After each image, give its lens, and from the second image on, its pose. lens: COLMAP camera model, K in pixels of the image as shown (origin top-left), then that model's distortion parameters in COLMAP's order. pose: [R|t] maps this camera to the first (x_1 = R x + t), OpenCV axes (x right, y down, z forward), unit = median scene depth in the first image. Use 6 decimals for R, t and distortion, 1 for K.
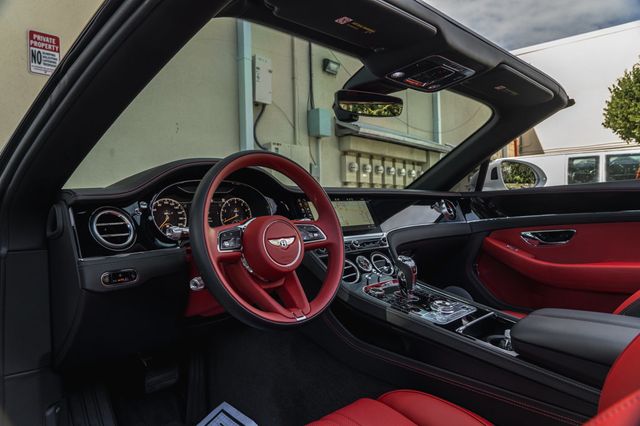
lens RADIAL K [[436.3, 0, 320.0], [0, 436.3, 213.0], [0, 0, 1]] dist [-0.005596, -0.003010]
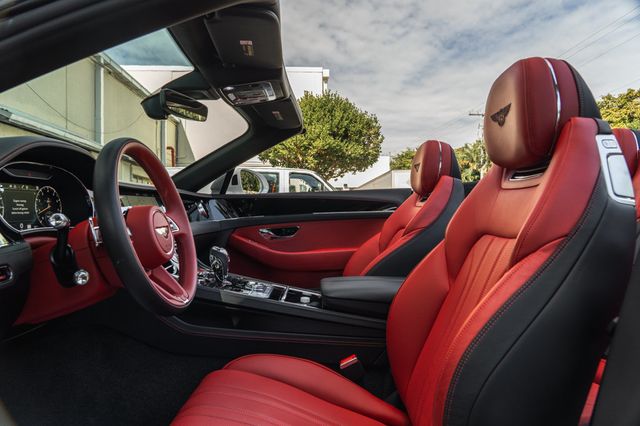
lens RADIAL K [[452.6, 0, 278.3], [0, 452.6, 211.2], [0, 0, 1]] dist [-0.005282, -0.006668]
pose [[0.735452, 0.026975, 0.677040, -0.353234], [-0.014009, 0.999599, -0.024609, 0.023397], [-0.677432, 0.008615, 0.735535, 0.016307]]
